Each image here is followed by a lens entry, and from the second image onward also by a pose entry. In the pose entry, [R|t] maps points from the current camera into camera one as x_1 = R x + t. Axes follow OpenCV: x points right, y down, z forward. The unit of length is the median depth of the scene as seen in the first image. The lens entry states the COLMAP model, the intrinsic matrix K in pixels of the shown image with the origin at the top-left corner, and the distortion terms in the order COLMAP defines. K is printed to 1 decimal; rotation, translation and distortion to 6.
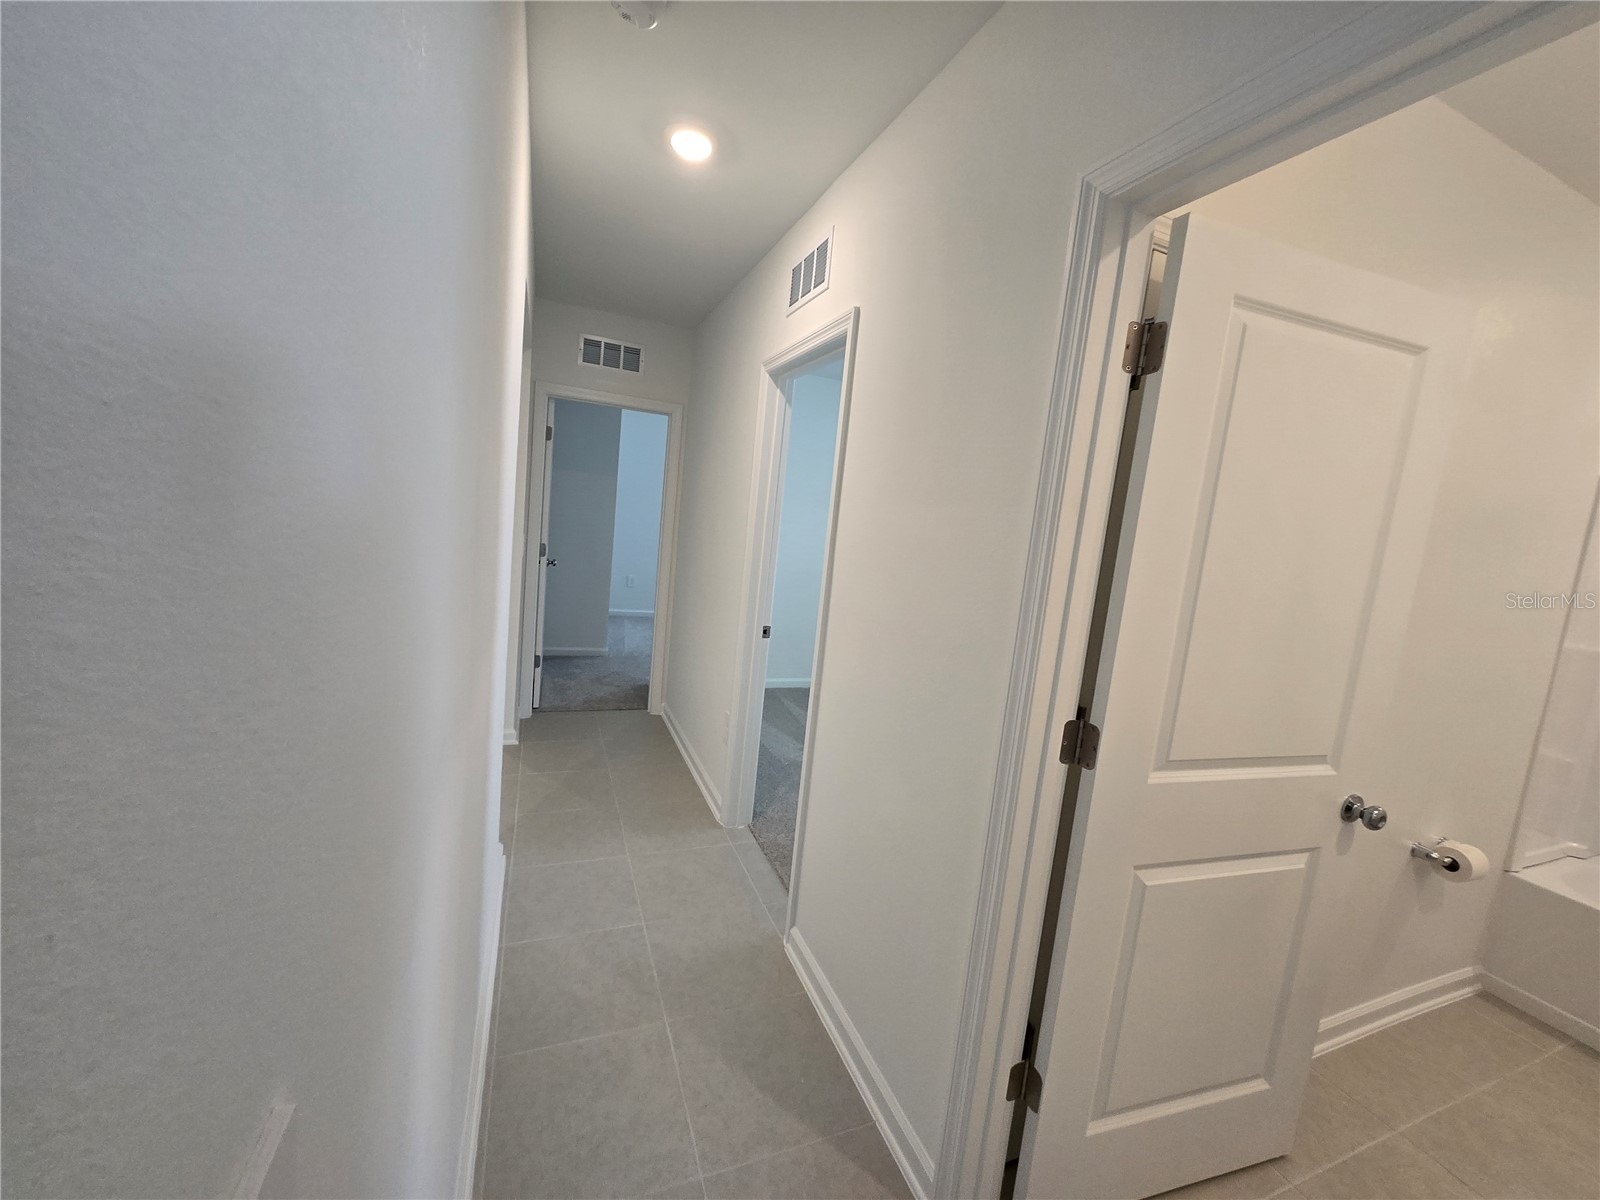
lens RADIAL K [[617.3, 0, 803.7], [0, 617.3, 587.8], [0, 0, 1]] dist [0.000473, 0.000085]
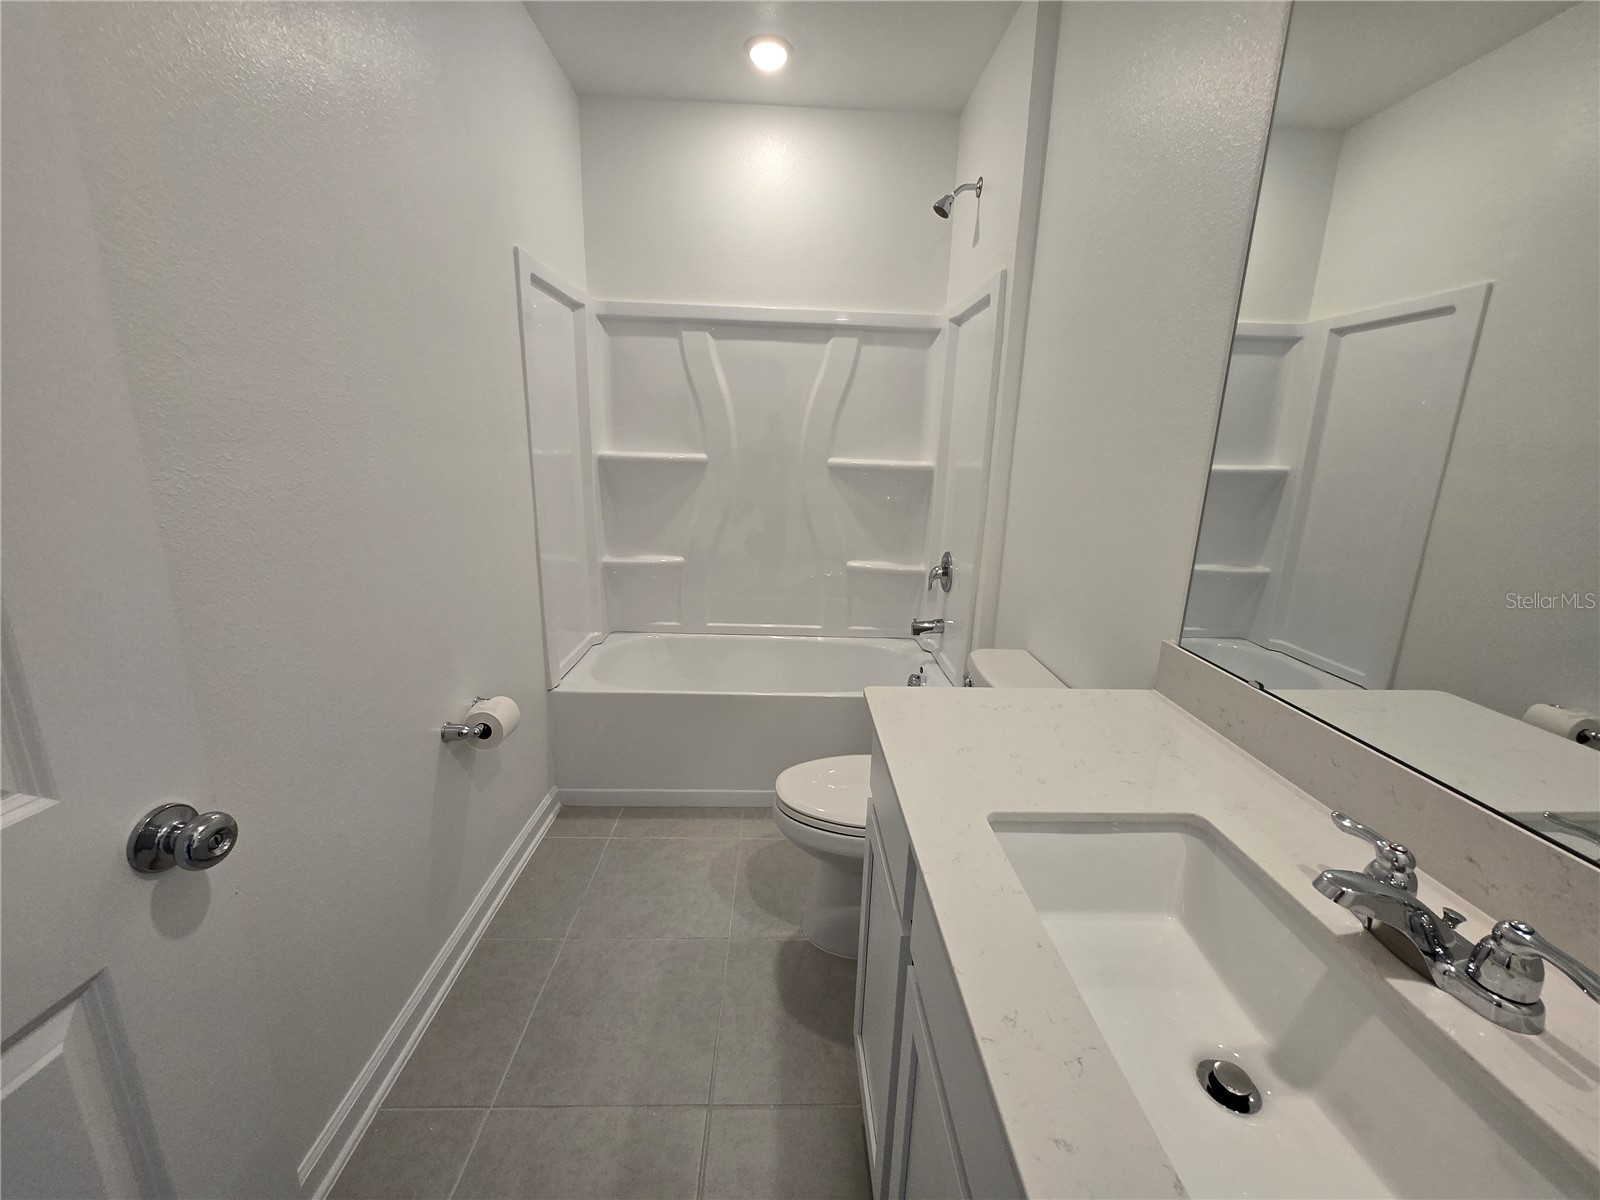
lens RADIAL K [[617.3, 0, 803.7], [0, 617.3, 587.8], [0, 0, 1]] dist [0.000473, 0.000085]
pose [[0.347699, -0.306640, 0.886046, 0.523817], [0.112404, 0.951825, 0.285296, 0.085634], [-0.930844, 0.000398, 0.365416, 0.310391]]
